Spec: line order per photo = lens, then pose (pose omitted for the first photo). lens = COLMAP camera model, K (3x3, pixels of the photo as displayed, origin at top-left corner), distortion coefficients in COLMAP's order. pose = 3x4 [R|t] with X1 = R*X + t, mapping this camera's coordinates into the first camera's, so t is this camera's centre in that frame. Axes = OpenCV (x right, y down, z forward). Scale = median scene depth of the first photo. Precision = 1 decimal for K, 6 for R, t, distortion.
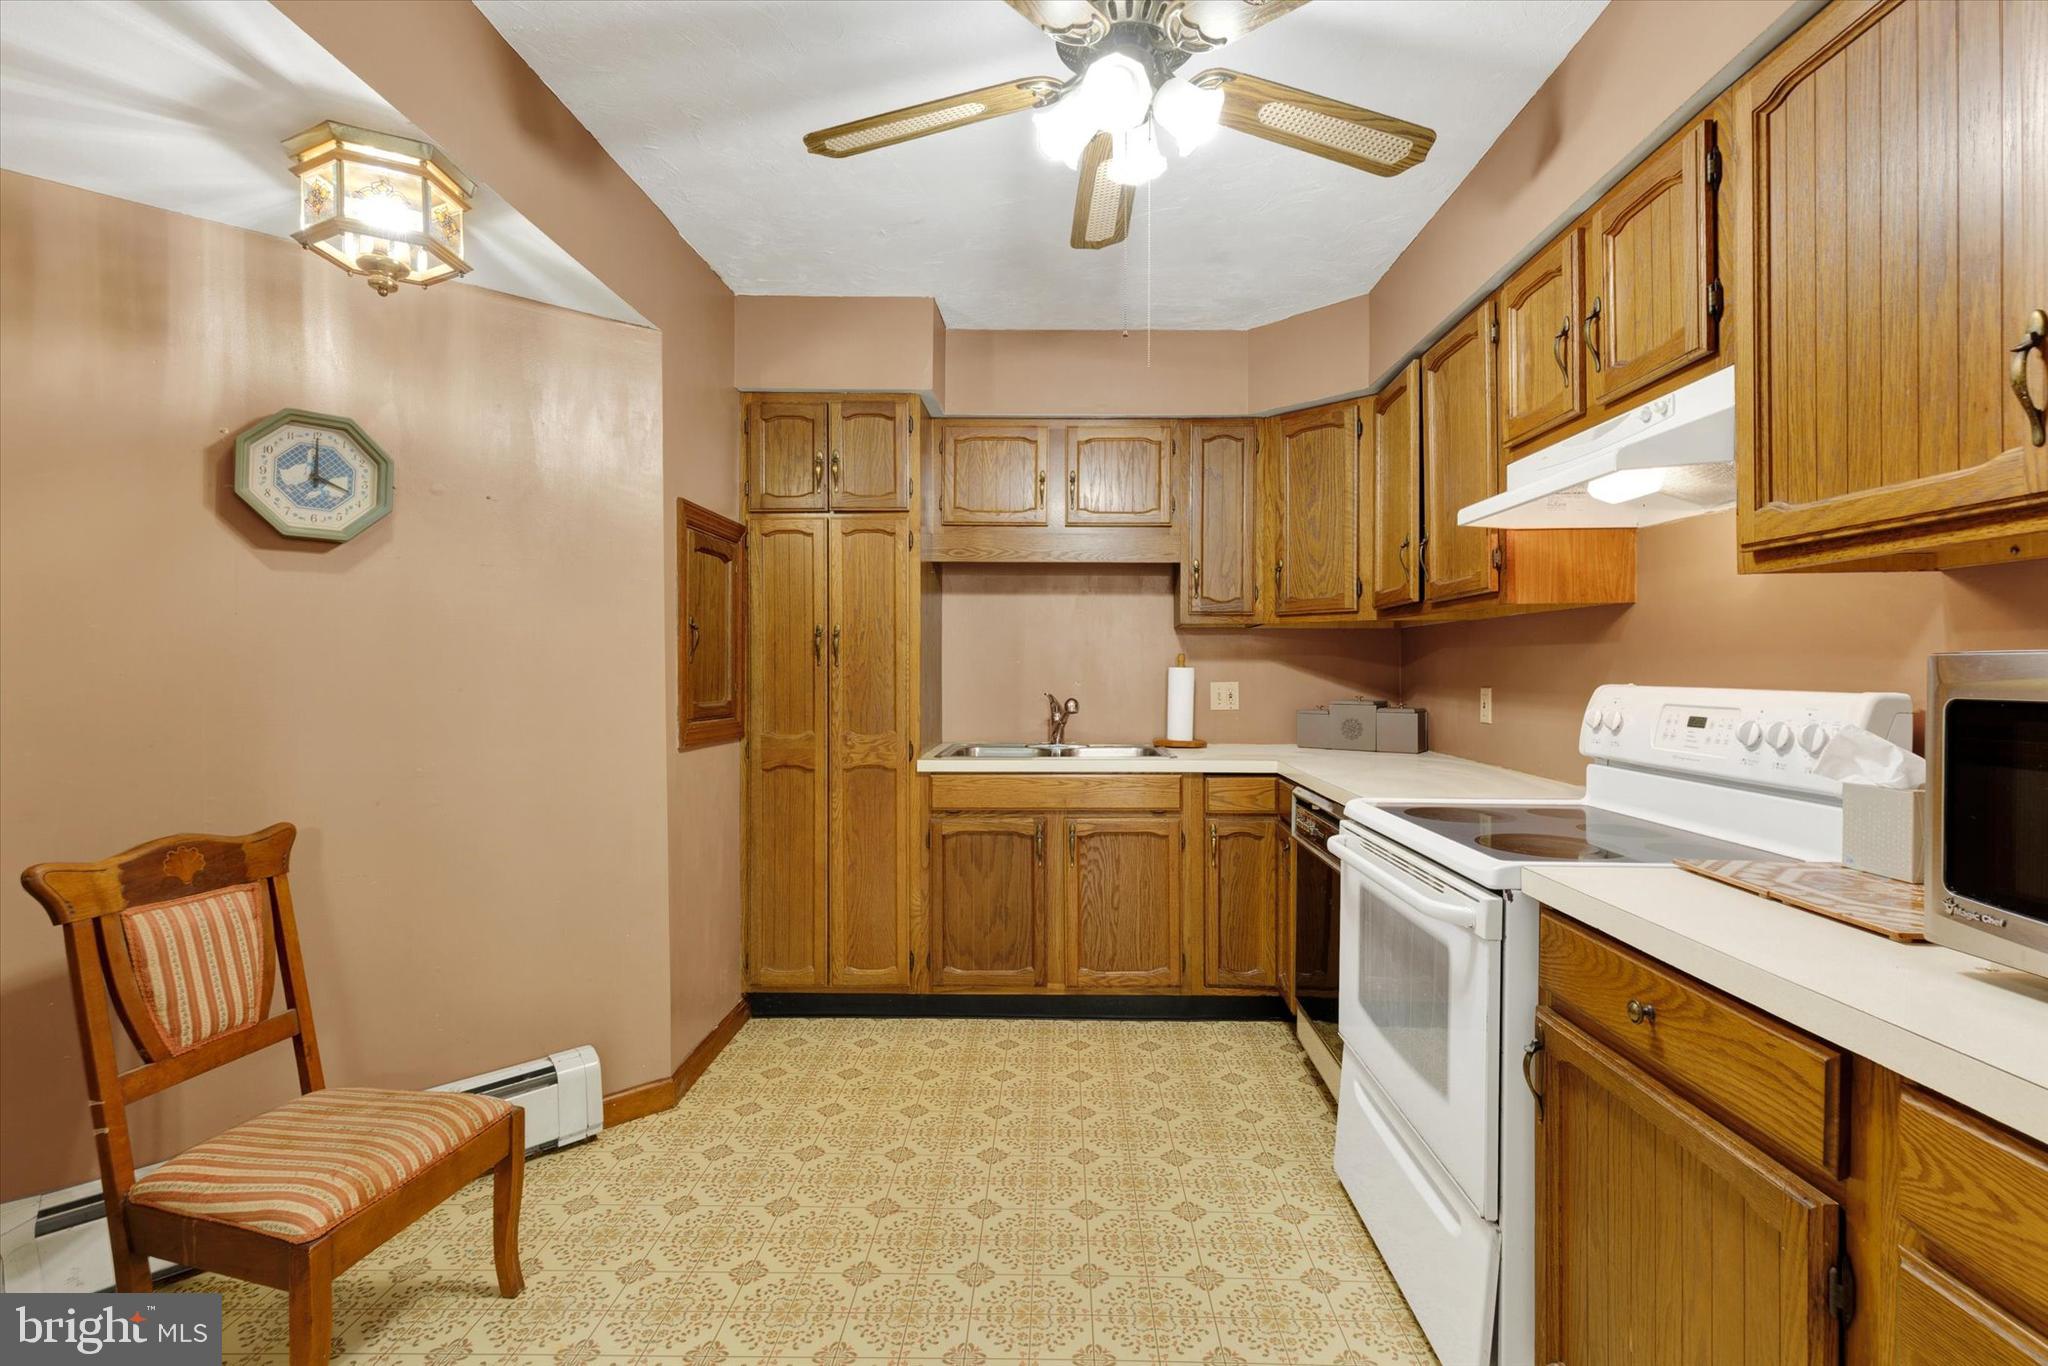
lens RADIAL K [[972.4, 0, 1050.5], [0, 972.4, 682.2], [0, 0, 1]] dist [0.000474, -0.001219]
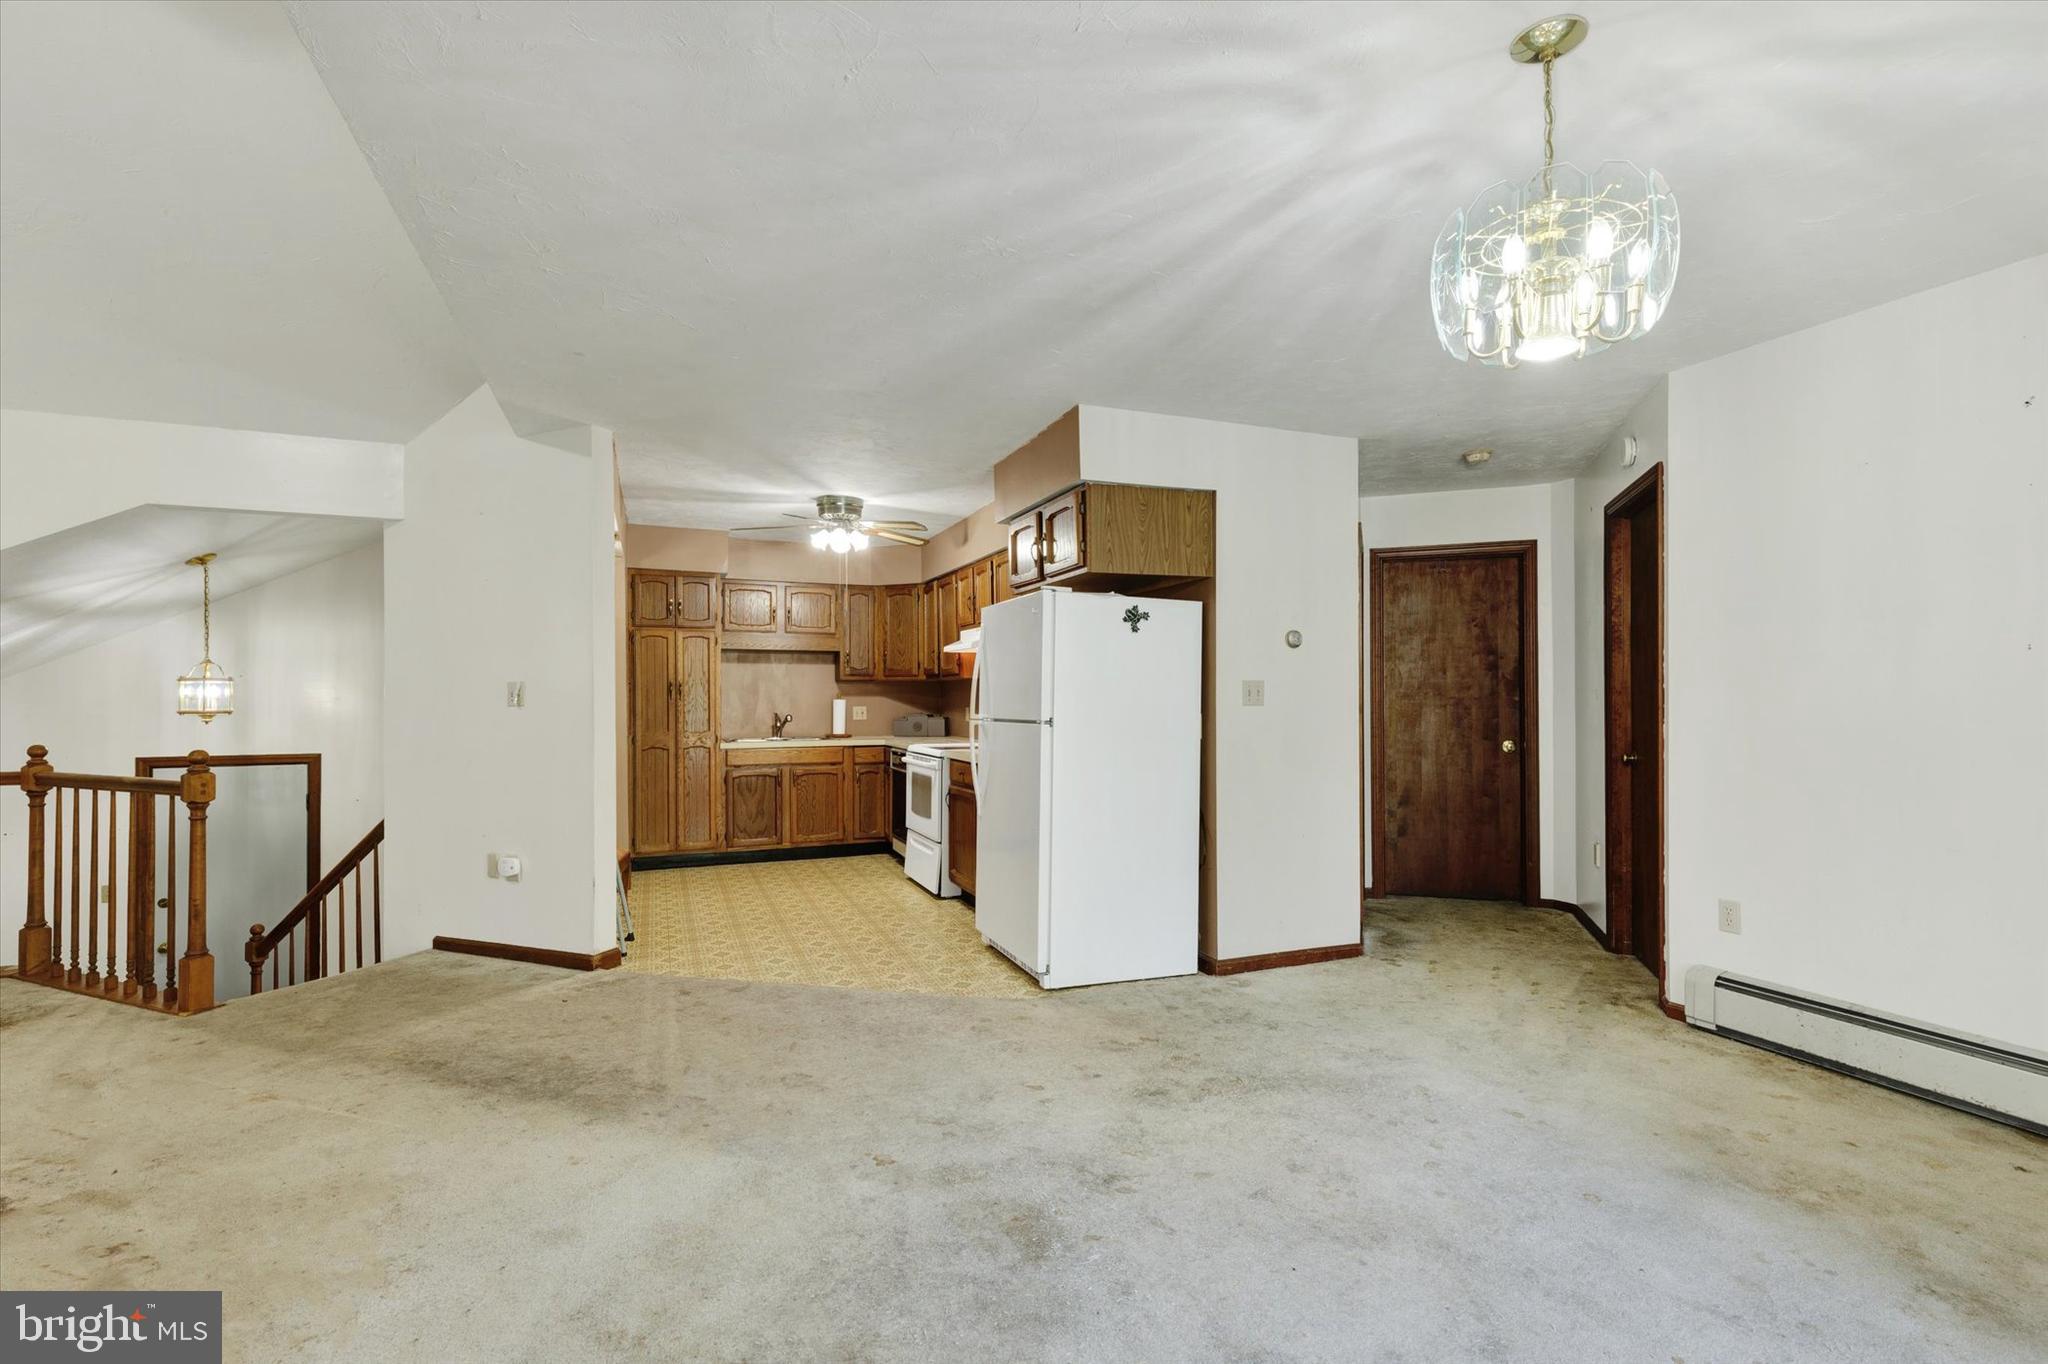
lens RADIAL K [[972.4, 0, 1050.5], [0, 972.4, 681.2], [0, 0, 1]] dist [0.000474, -0.001219]
pose [[0.921867, 0.001818, 0.387501, -0.294723], [0.010659, 0.999492, -0.030048, 0.014620], [-0.387359, 0.031831, 0.921379, -1.267154]]
